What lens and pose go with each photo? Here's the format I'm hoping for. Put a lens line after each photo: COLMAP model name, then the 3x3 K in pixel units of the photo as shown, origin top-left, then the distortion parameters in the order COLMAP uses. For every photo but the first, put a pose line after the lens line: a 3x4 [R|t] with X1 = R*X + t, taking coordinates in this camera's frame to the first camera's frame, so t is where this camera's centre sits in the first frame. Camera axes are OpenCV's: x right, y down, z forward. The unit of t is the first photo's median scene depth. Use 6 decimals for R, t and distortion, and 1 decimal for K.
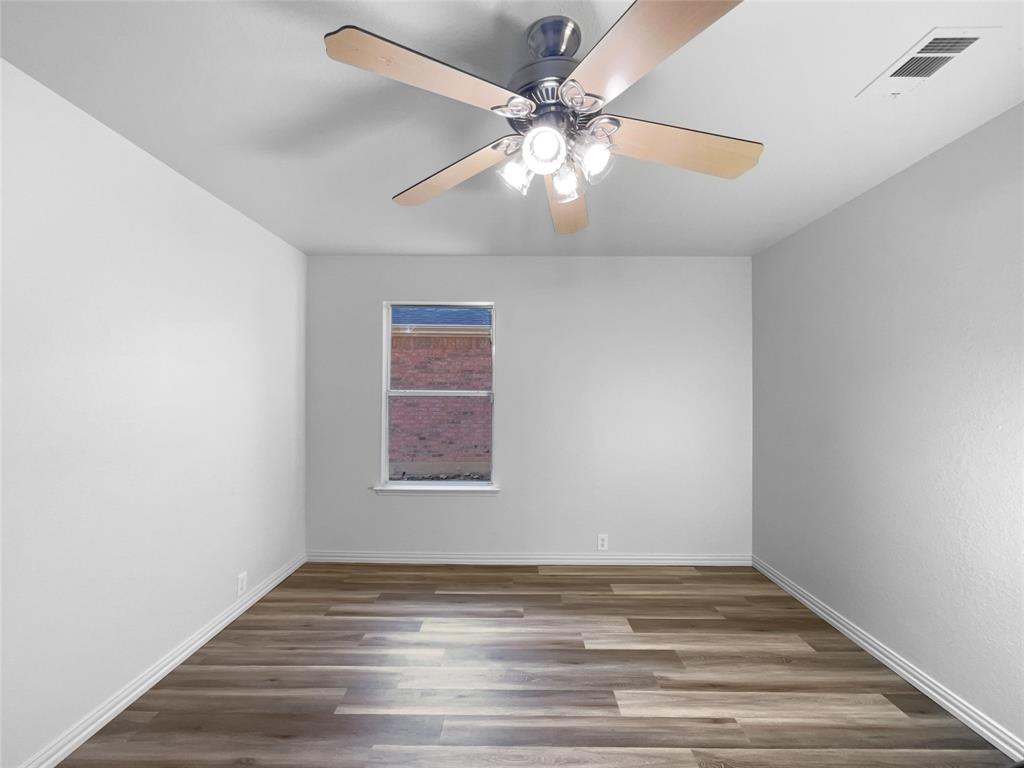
lens RADIAL K [[416.4, 0, 512.7], [0, 416.4, 386.5], [0, 0, 1]] dist [-0.008067, -0.001989]
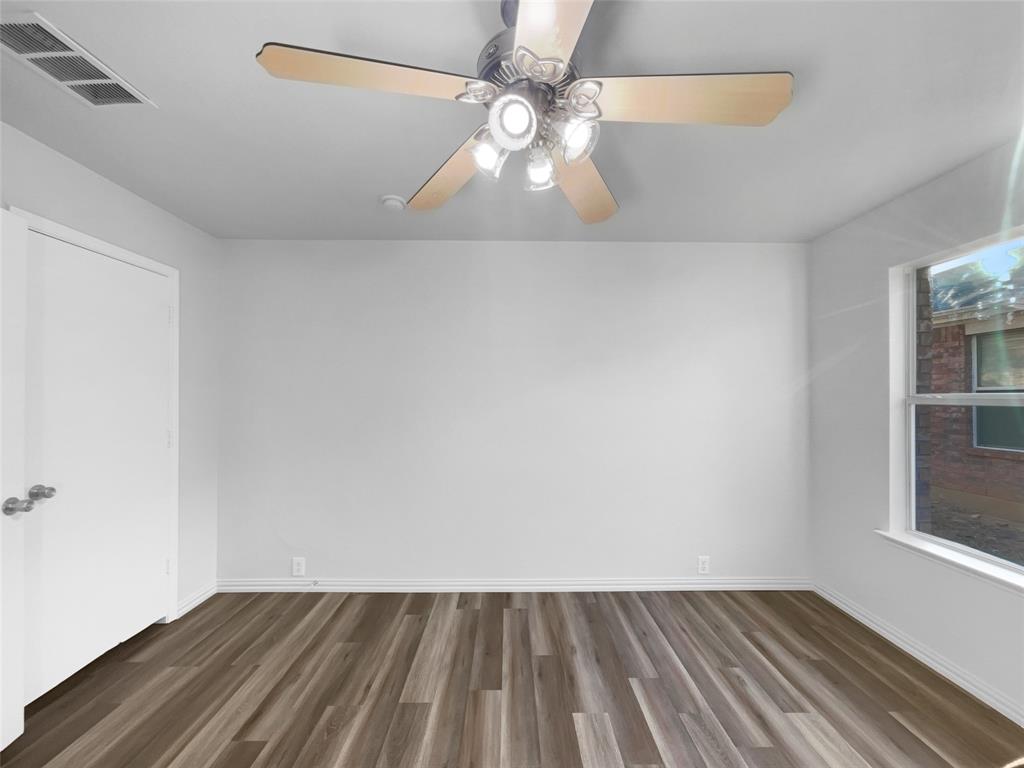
lens RADIAL K [[416.4, 0, 510.4], [0, 416.4, 390.2], [0, 0, 1]] dist [-0.008067, -0.001989]
pose [[0.002886, -0.018498, -0.999825, 0.522899], [0.006952, 0.999805, -0.018478, 0.011924], [0.999972, -0.006898, 0.003014, 0.487913]]
